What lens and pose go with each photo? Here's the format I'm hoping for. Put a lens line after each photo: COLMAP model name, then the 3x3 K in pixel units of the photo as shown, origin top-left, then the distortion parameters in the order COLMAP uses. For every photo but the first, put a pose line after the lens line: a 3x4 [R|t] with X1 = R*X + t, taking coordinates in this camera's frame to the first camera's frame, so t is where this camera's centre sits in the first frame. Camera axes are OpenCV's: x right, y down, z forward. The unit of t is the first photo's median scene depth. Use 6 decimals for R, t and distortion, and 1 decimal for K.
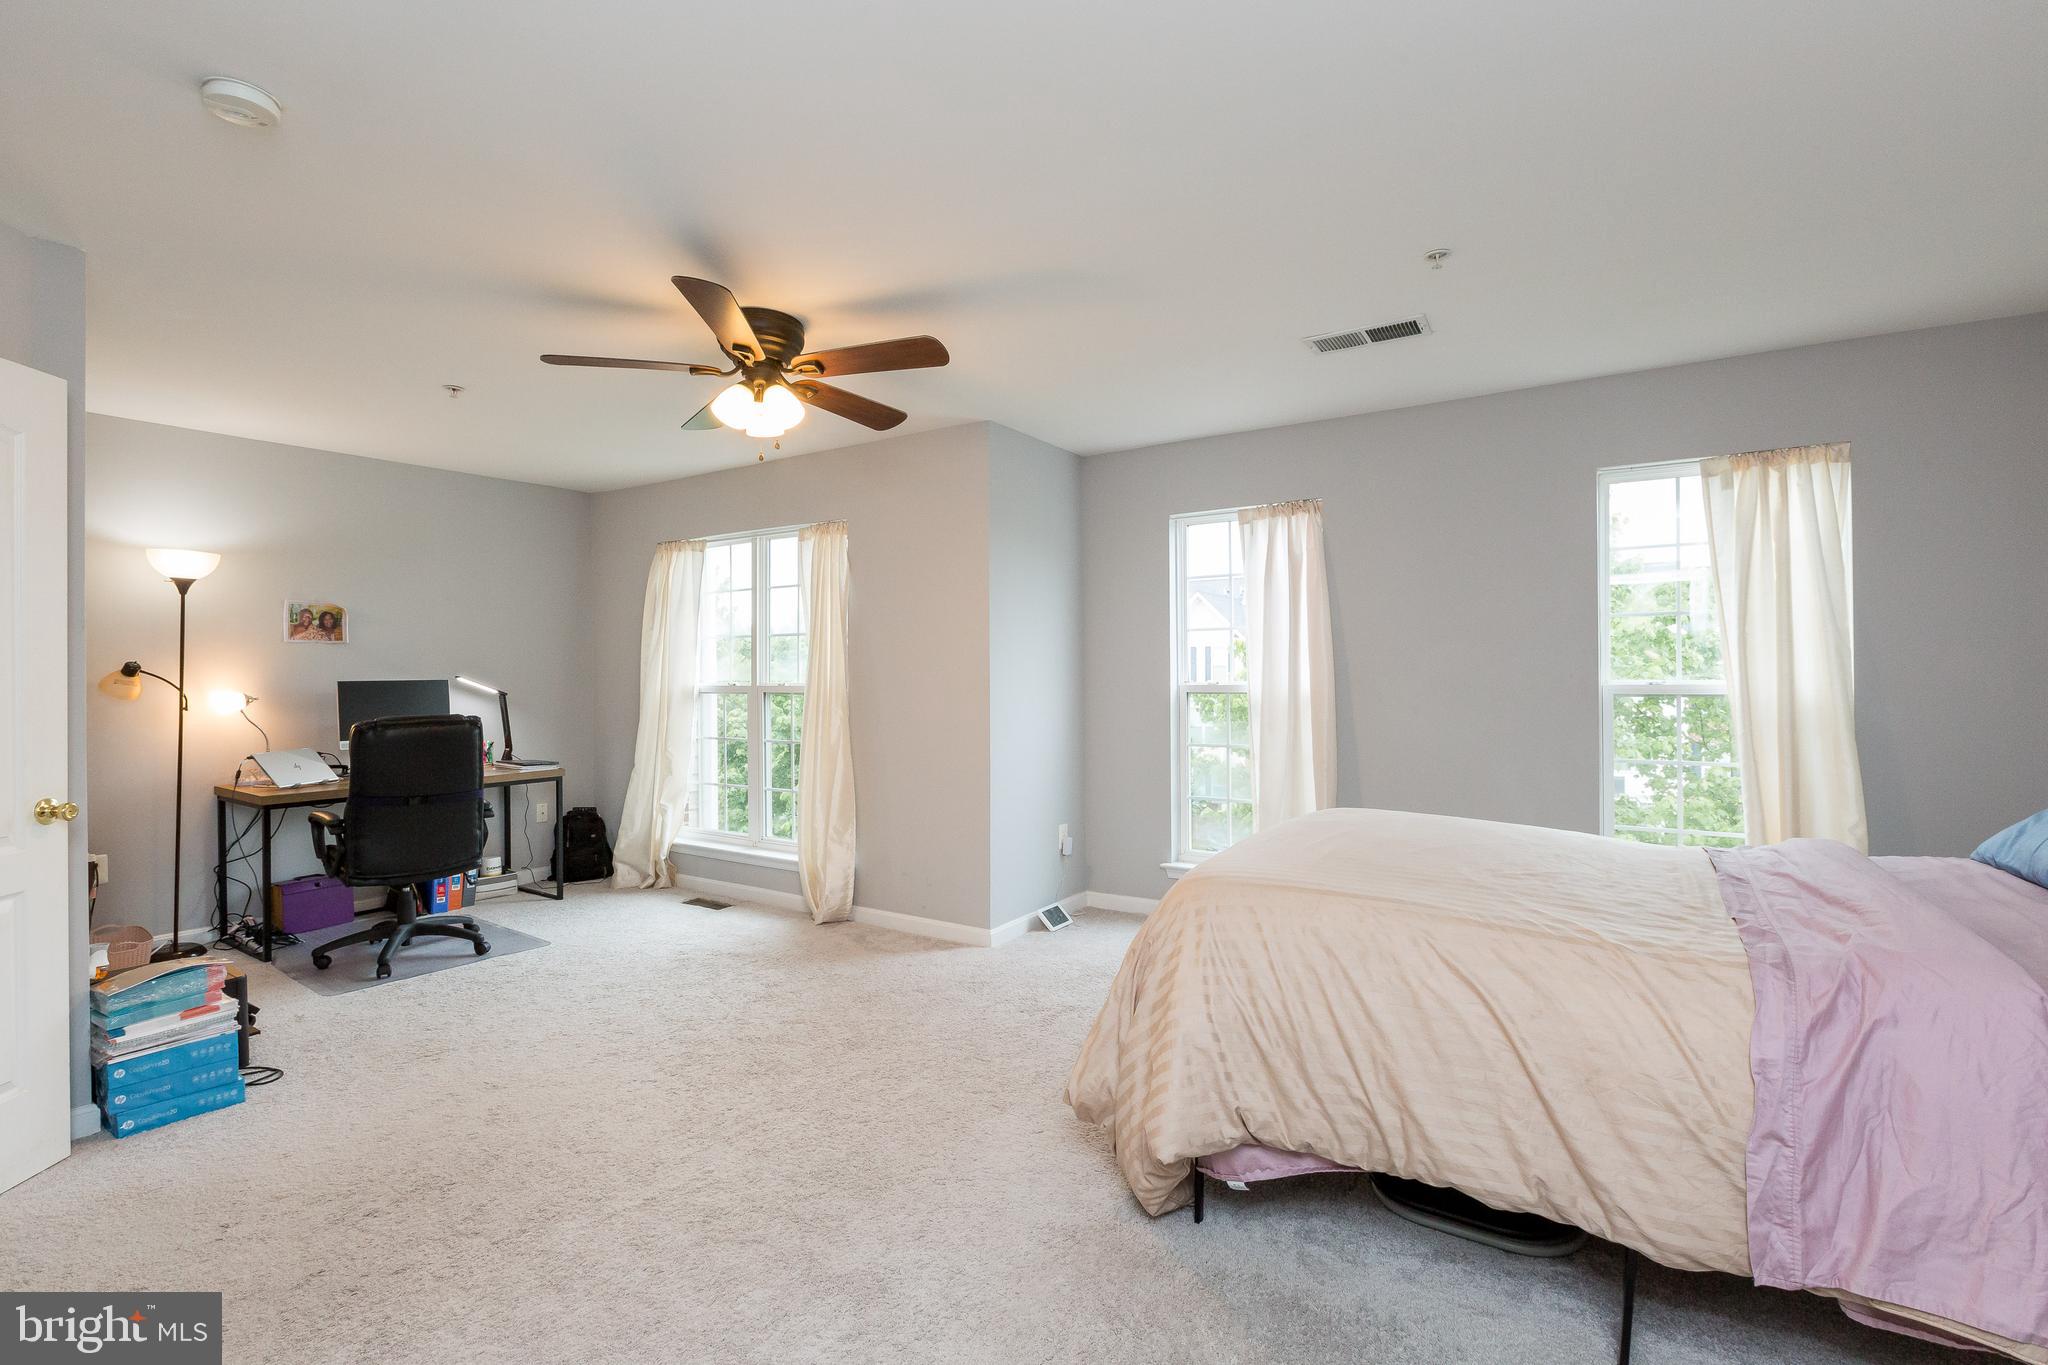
lens RADIAL K [[962.4, 0, 1024.0], [0, 962.4, 682.5], [0, 0, 1]] dist [0.001784, 0.000304]
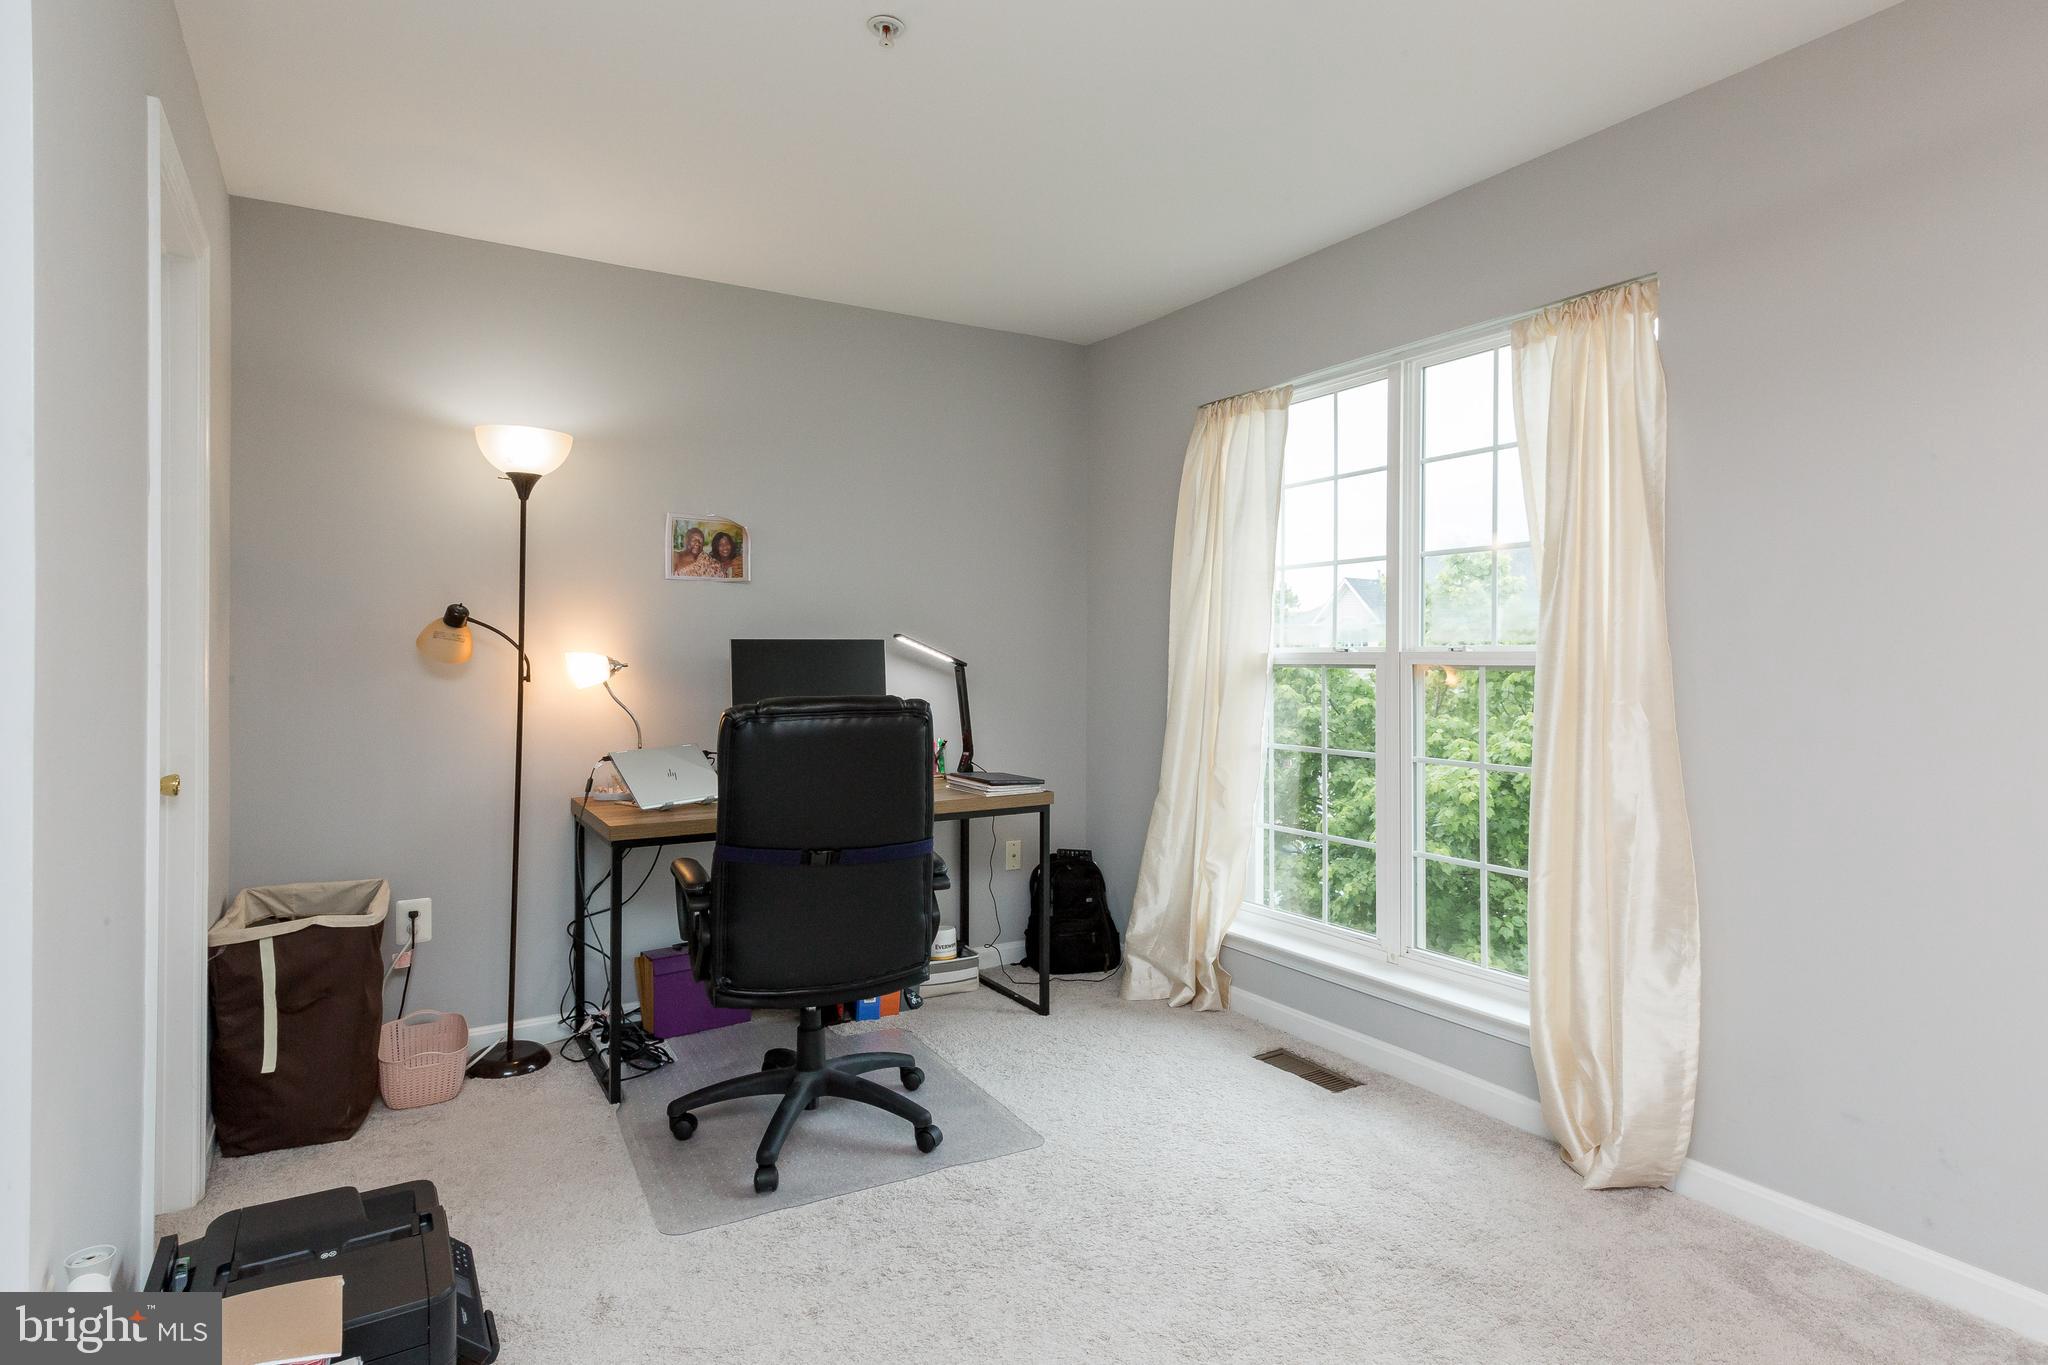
lens RADIAL K [[962.4, 0, 1024.0], [0, 962.4, 682.5], [0, 0, 1]] dist [0.001784, 0.000304]
pose [[0.915506, 0.017177, -0.401938, -0.272254], [-0.010964, 0.999782, 0.017755, 0.012962], [0.402156, -0.011848, 0.915495, 0.479625]]
